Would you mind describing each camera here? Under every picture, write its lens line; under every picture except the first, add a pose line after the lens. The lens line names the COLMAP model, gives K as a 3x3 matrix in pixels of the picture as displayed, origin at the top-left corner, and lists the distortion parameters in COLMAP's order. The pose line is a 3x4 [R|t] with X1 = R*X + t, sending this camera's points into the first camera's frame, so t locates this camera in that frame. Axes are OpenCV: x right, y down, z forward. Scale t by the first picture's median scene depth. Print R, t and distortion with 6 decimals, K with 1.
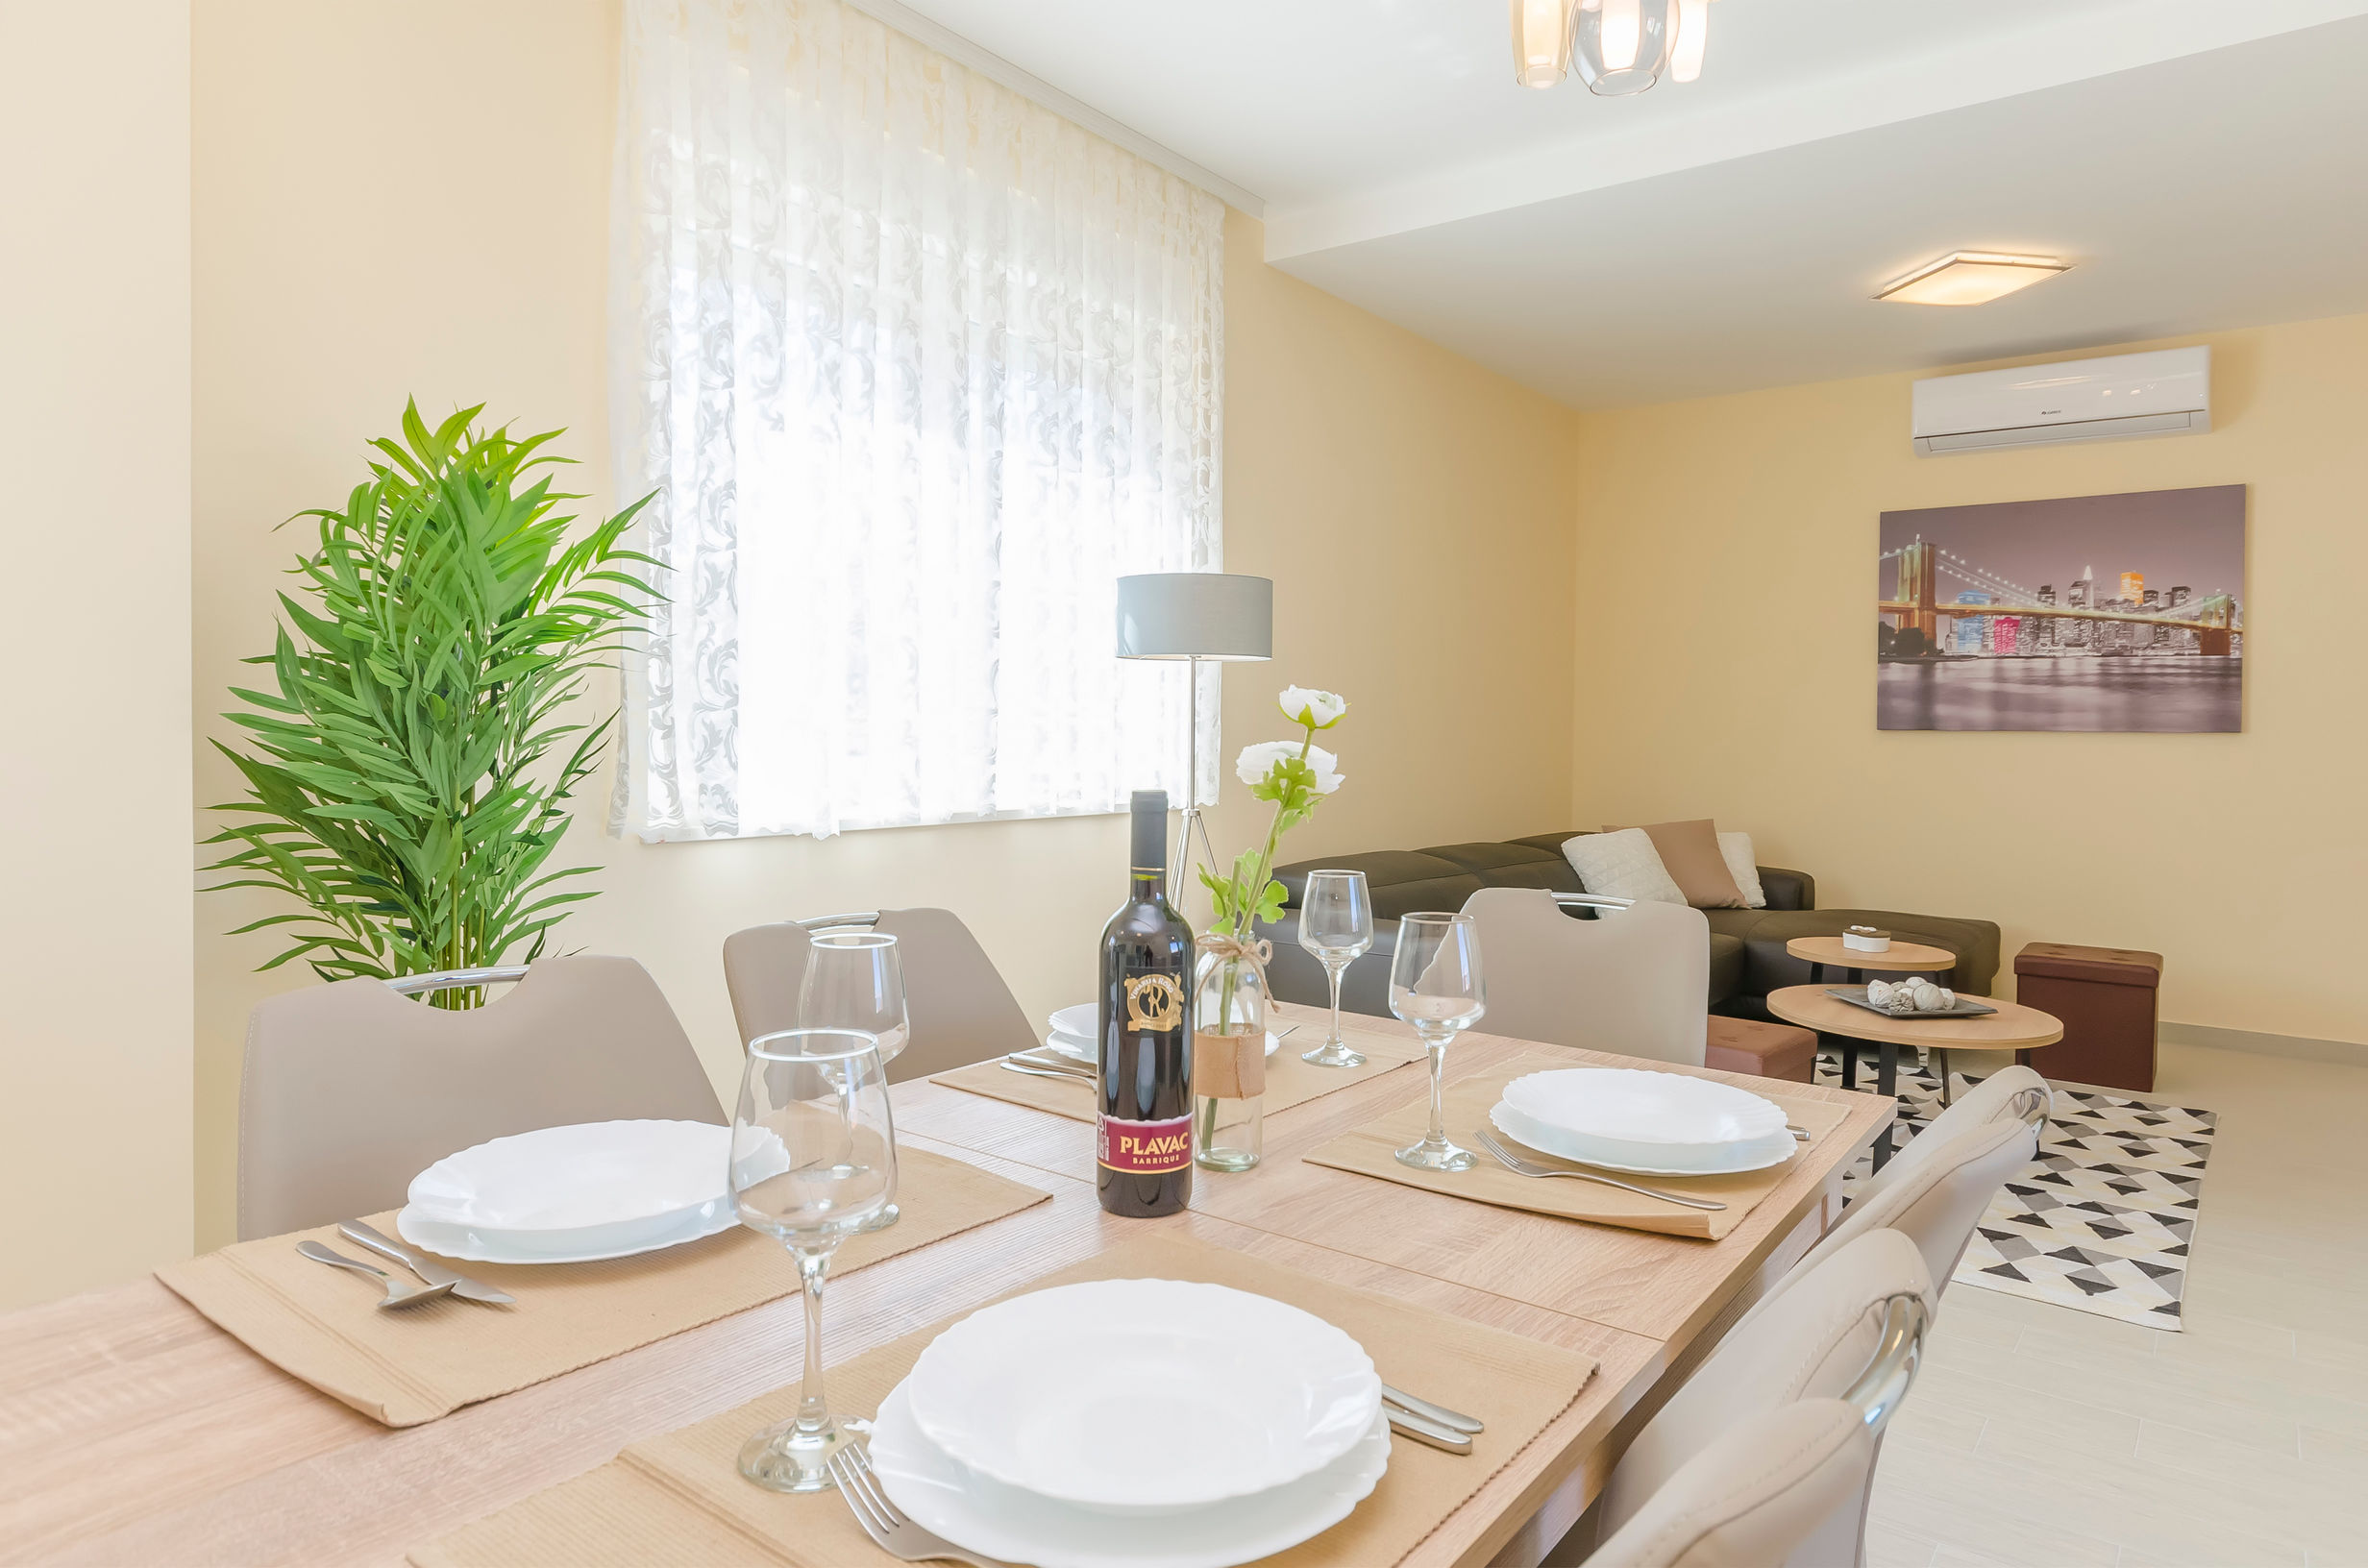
lens RADIAL K [[1390.5, 0, 1182.0], [0, 1390.5, 751.2], [0, 0, 1]] dist [-0.011251, -0.000521]
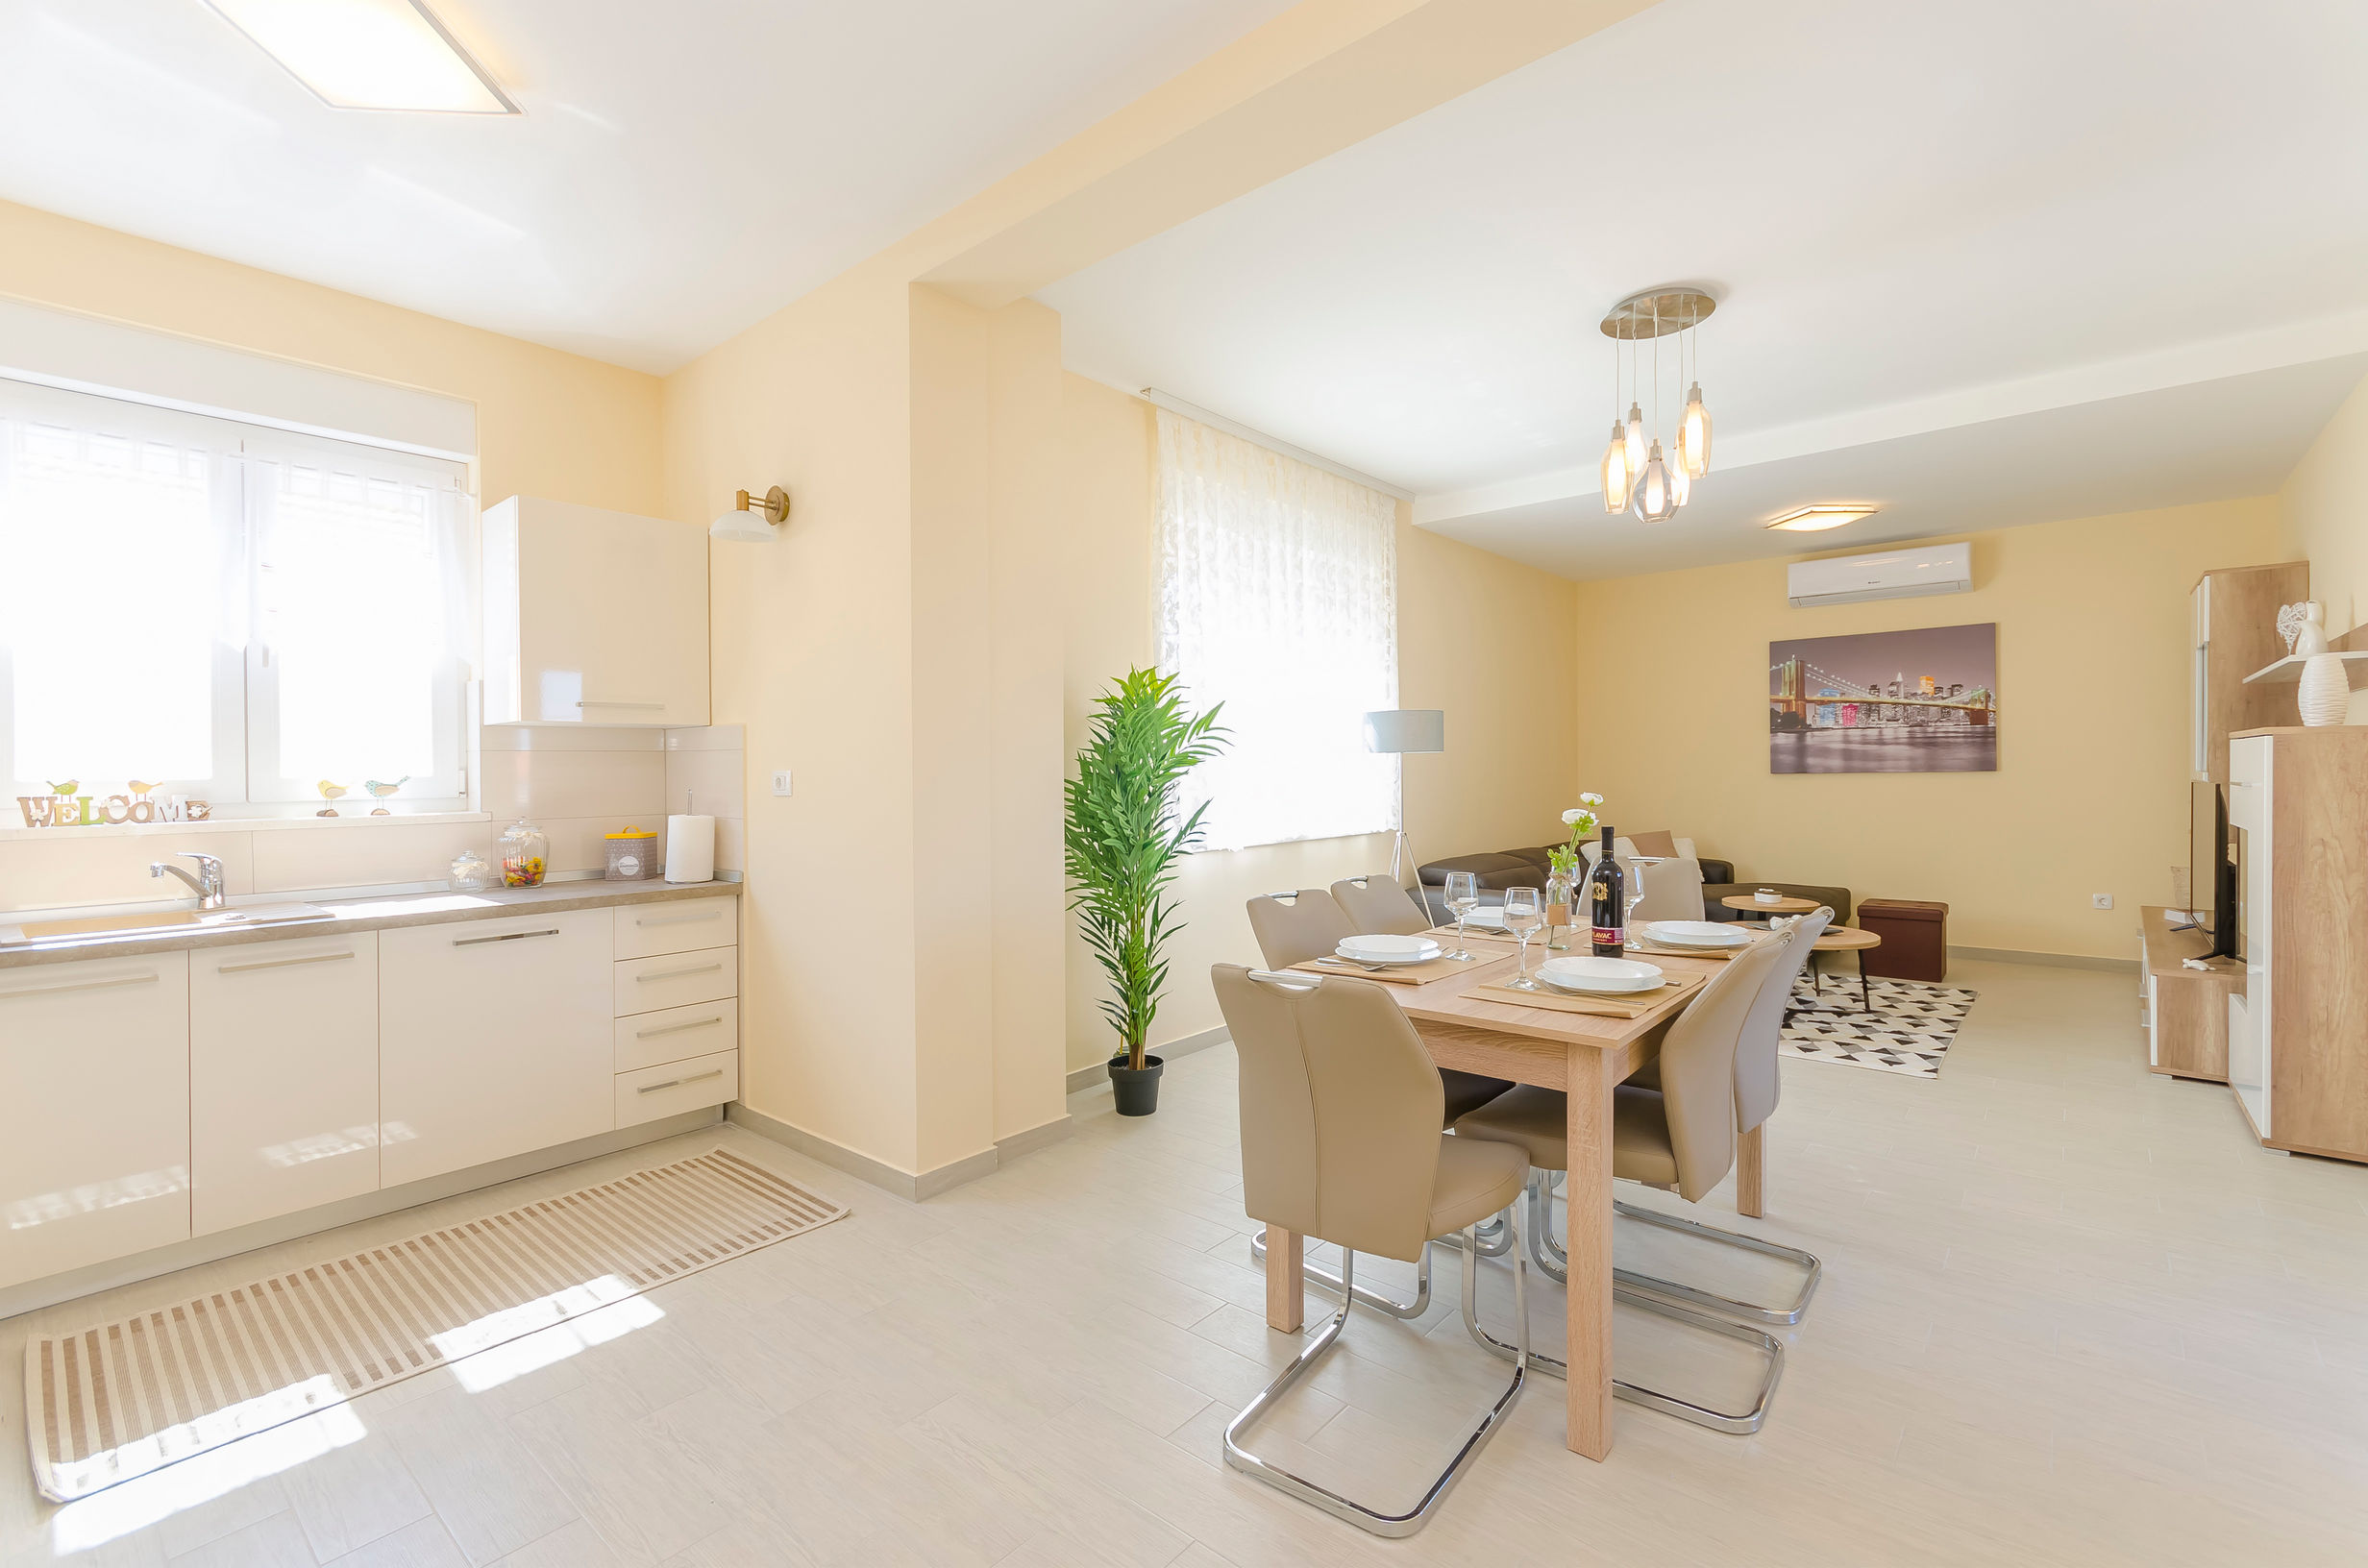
lens RADIAL K [[1042.1, 0, 1184.7], [0, 1042.1, 792.3], [0, 0, 1]] dist [0.003646, 0.000825]
pose [[0.998620, -0.026109, -0.045576, -0.154042], [0.026265, 0.999651, 0.002828, -0.016720], [0.045486, -0.004022, 0.998957, -0.301634]]
